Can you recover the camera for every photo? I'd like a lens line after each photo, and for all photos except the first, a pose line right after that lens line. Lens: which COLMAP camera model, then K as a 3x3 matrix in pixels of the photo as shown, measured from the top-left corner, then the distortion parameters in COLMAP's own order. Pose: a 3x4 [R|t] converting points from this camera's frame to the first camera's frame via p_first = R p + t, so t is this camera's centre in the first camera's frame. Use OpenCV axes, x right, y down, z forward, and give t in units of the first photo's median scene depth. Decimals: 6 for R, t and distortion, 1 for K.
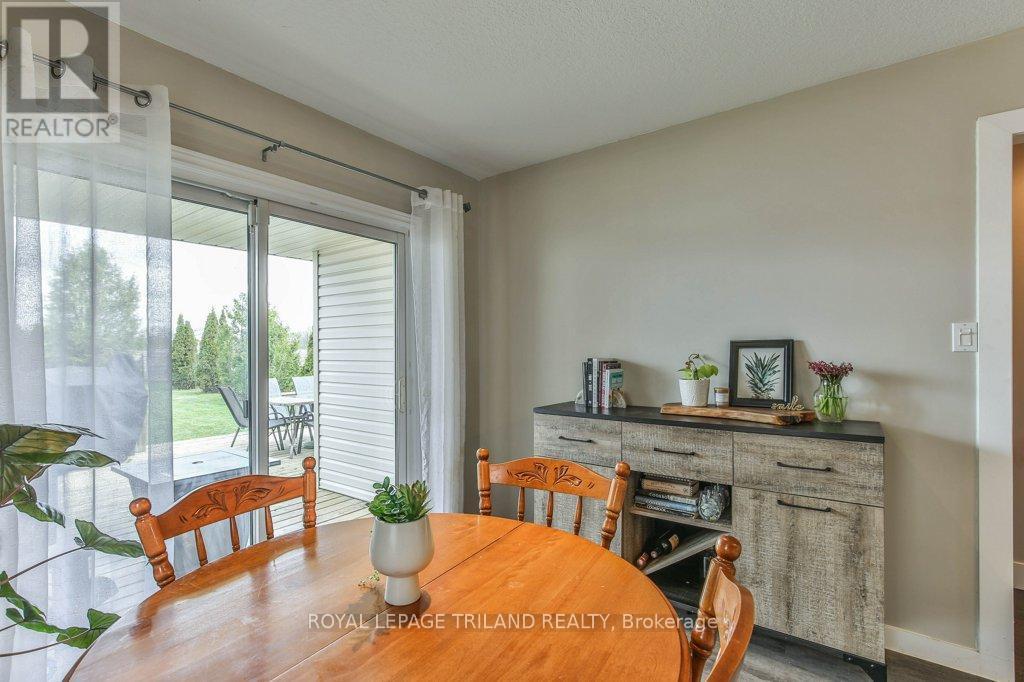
lens RADIAL K [[477.4, 0, 509.6], [0, 477.4, 345.4], [0, 0, 1]] dist [-0.031750, -0.001043]
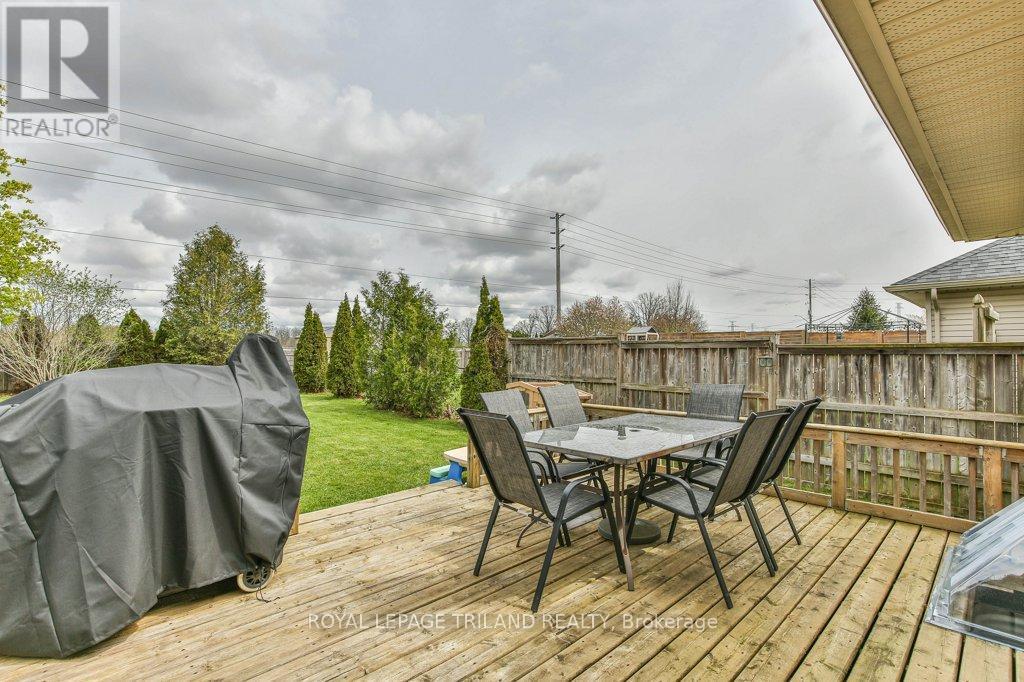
lens RADIAL K [[477.4, 0, 507.8], [0, 477.4, 340.3], [0, 0, 1]] dist [-0.031750, -0.001043]
pose [[0.983071, -0.002190, -0.183210, -0.192387], [-0.000537, 0.999890, -0.014831, 0.010996], [0.183222, 0.014678, 0.982962, 0.224331]]
